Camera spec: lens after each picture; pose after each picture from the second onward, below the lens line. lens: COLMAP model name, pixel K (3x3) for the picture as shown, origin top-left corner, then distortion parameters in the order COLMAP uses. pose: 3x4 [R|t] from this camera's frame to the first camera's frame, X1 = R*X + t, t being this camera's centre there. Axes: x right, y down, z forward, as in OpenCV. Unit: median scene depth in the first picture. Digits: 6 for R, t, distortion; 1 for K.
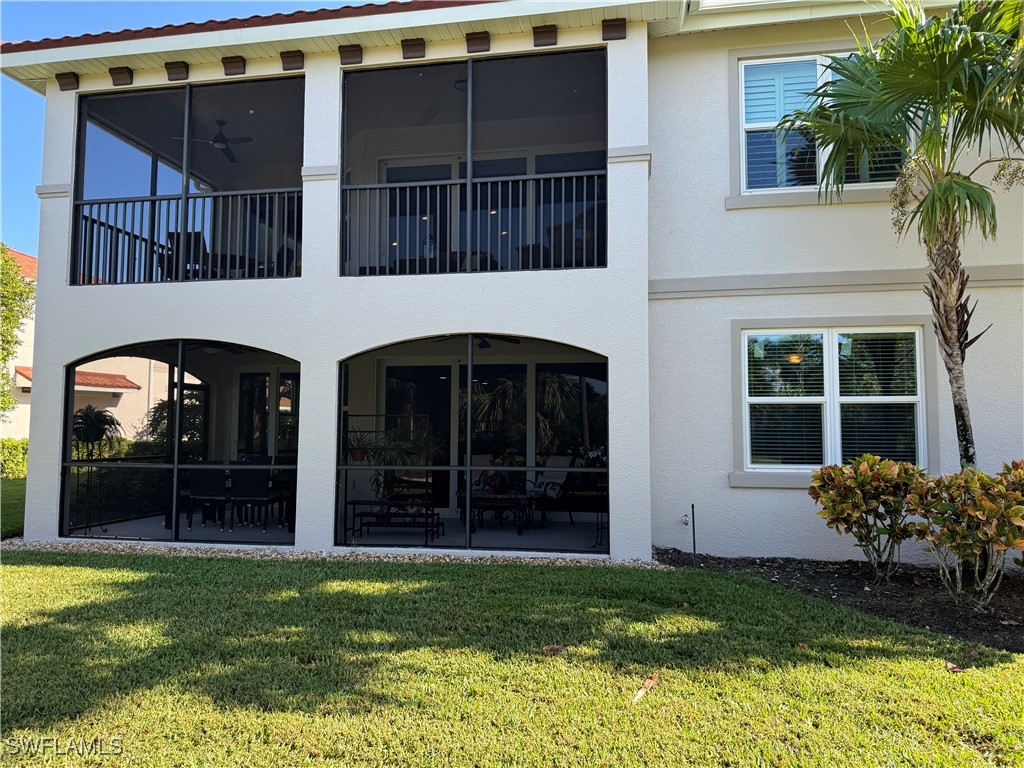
lens RADIAL K [[848.1, 0, 512.0], [0, 848.1, 384.0], [0, 0, 1]] dist [0.002708, 0.000250]
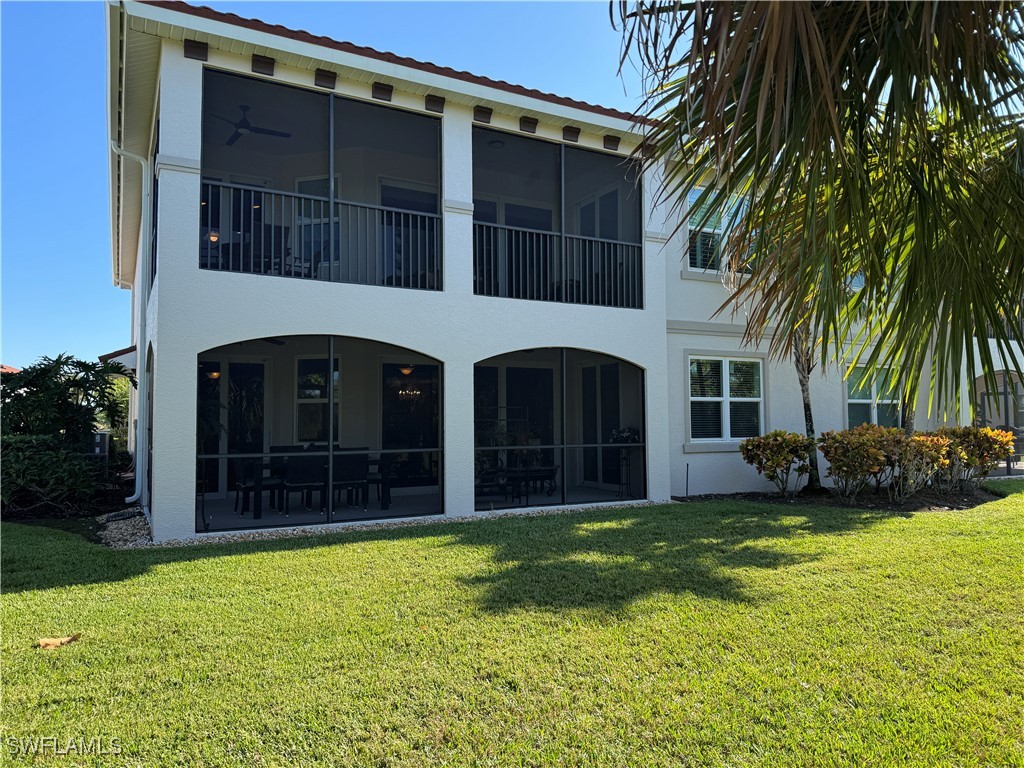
lens RADIAL K [[713.4, 0, 512.0], [0, 713.4, 384.0], [0, 0, 1]] dist [0.127623, -0.164490]
pose [[0.767214, 0.025678, 0.640877, -0.839557], [-0.030060, 0.999540, -0.004062, 0.006691], [-0.640686, -0.016148, 0.767633, 0.162190]]
